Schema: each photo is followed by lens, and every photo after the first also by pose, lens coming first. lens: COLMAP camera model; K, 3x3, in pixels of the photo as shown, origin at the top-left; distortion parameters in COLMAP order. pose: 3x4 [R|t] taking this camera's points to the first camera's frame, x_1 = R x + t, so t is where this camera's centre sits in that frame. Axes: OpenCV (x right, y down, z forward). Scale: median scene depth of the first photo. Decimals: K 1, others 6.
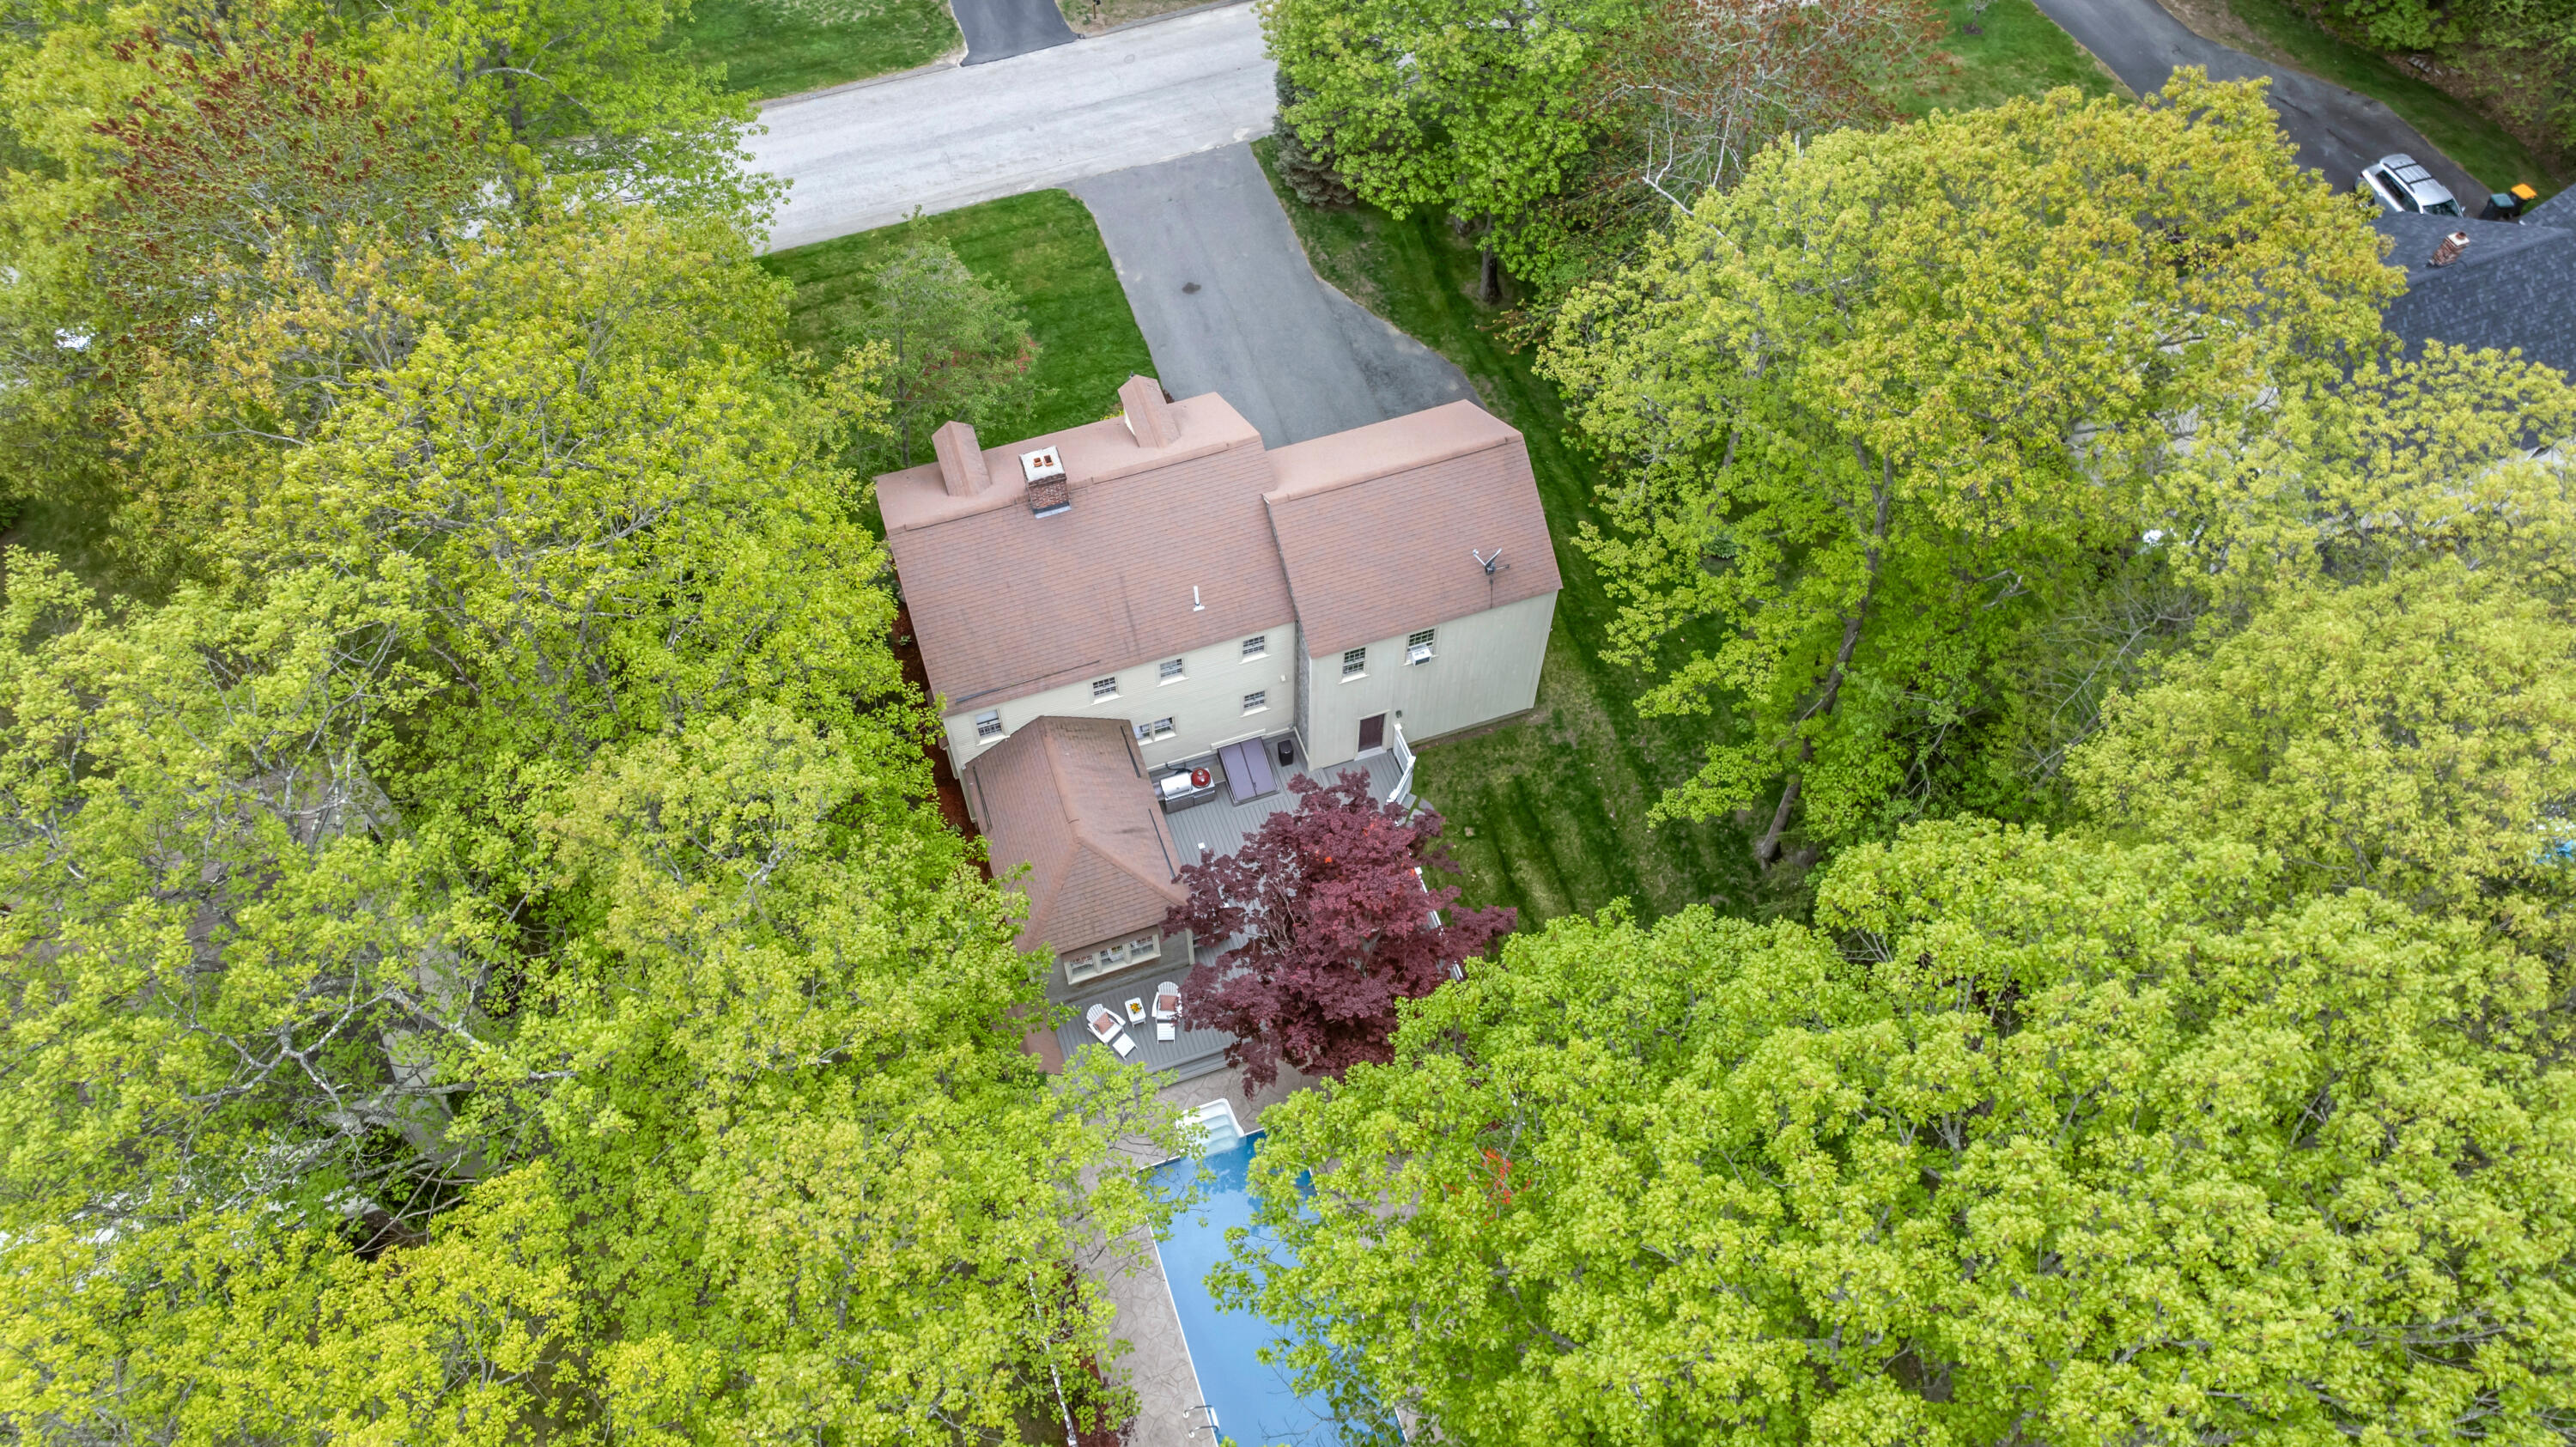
lens RADIAL K [[1868.4, 0, 1288.0], [0, 1868.4, 723.5], [0, 0, 1]] dist [-0.001945, -0.001980]
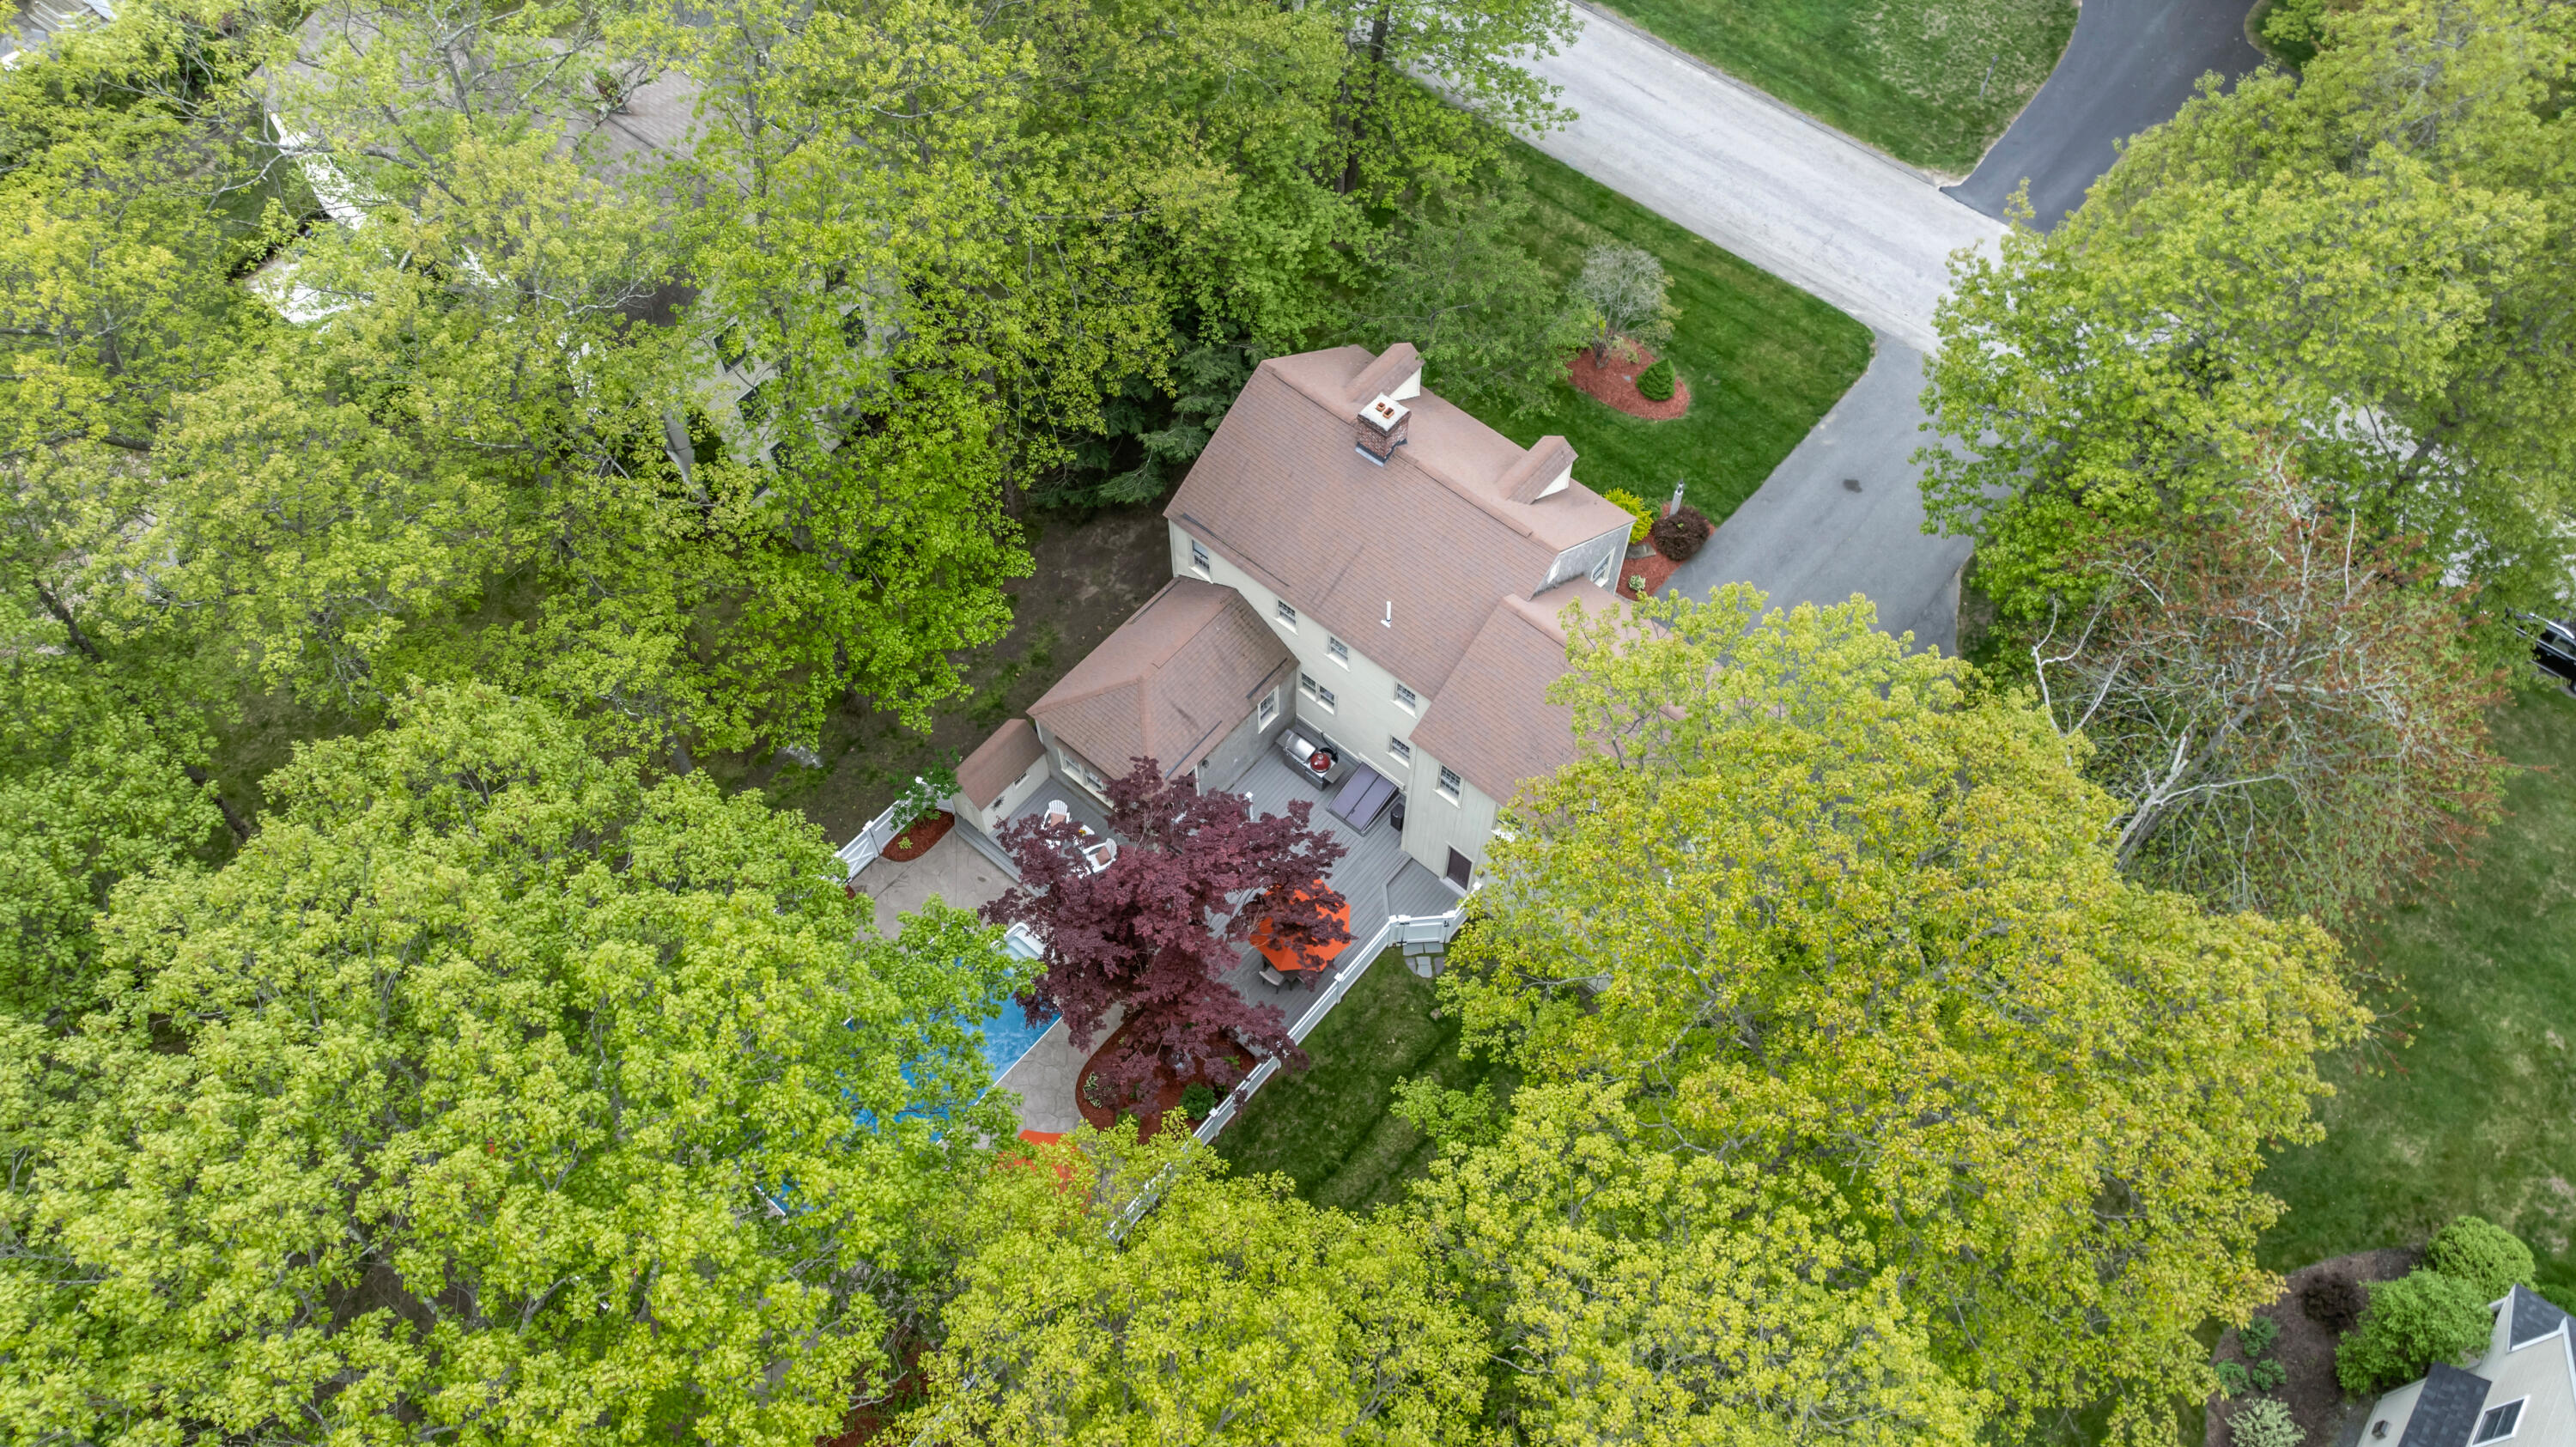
lens RADIAL K [[1868.4, 0, 1288.0], [0, 1868.4, 723.5], [0, 0, 1]] dist [-0.001945, -0.001980]
pose [[0.508118, 0.725560, -0.464090, 0.342614], [-0.725625, 0.650900, 0.223155, -0.169311], [0.463988, 0.223366, 0.857218, 0.104756]]
